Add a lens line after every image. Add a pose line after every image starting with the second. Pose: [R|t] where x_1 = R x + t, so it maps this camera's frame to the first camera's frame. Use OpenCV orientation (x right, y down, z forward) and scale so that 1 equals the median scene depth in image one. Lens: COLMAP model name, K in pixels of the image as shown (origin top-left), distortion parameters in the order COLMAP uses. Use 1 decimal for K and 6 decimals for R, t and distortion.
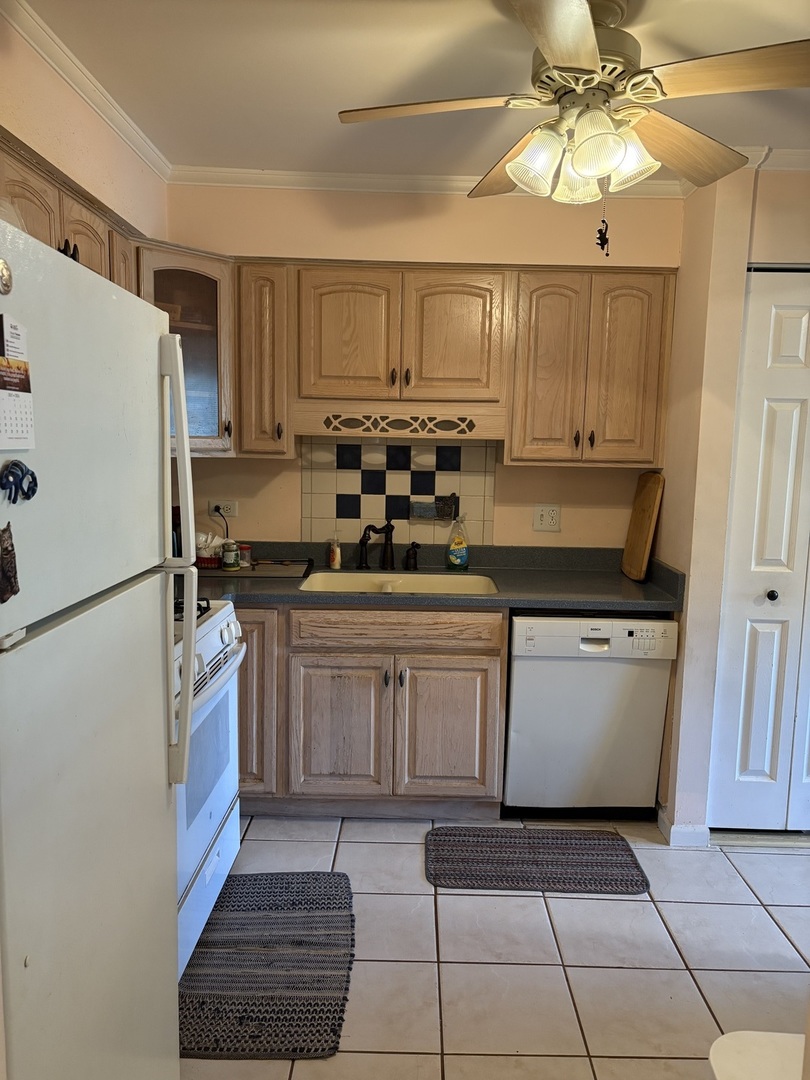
lens RADIAL K [[824.3, 0, 405.5], [0, 824.3, 538.1], [0, 0, 1]] dist [0.039391, -0.047878]
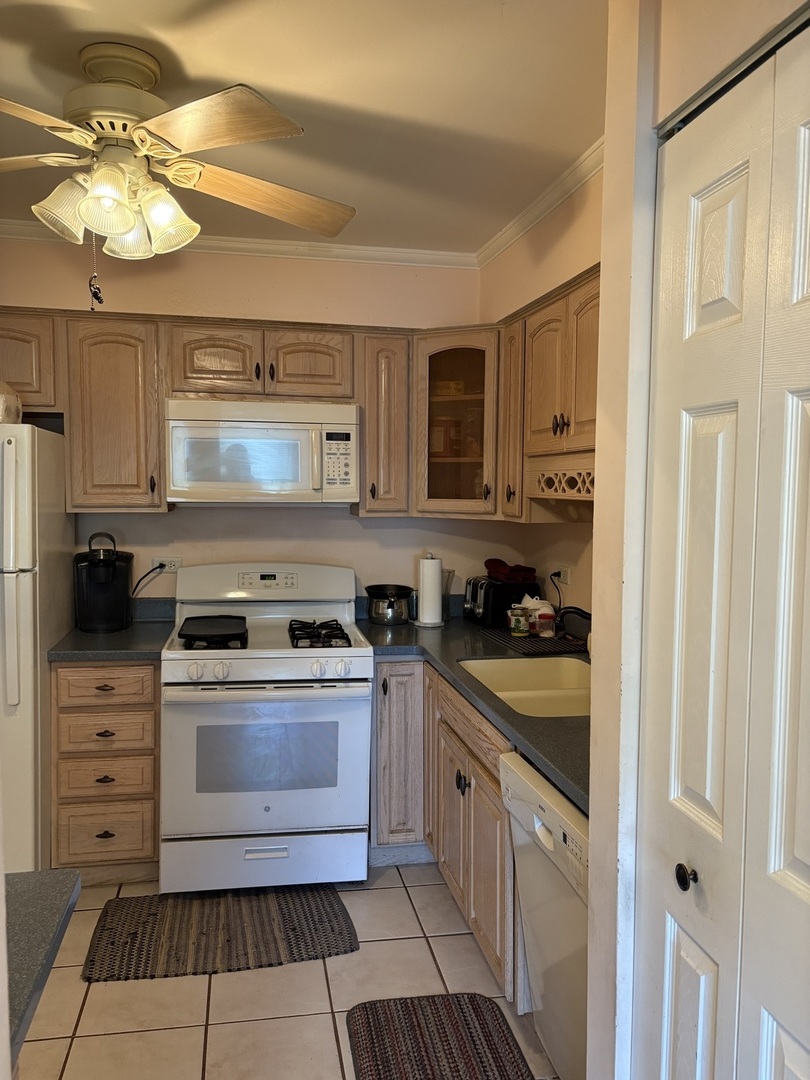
lens RADIAL K [[824.3, 0, 405.5], [0, 824.3, 538.1], [0, 0, 1]] dist [0.039391, -0.047878]
pose [[0.195439, 0.044369, -0.979712, 0.840461], [-0.123417, 0.992147, 0.020312, -0.092950], [0.972919, 0.116944, 0.199380, 0.786300]]
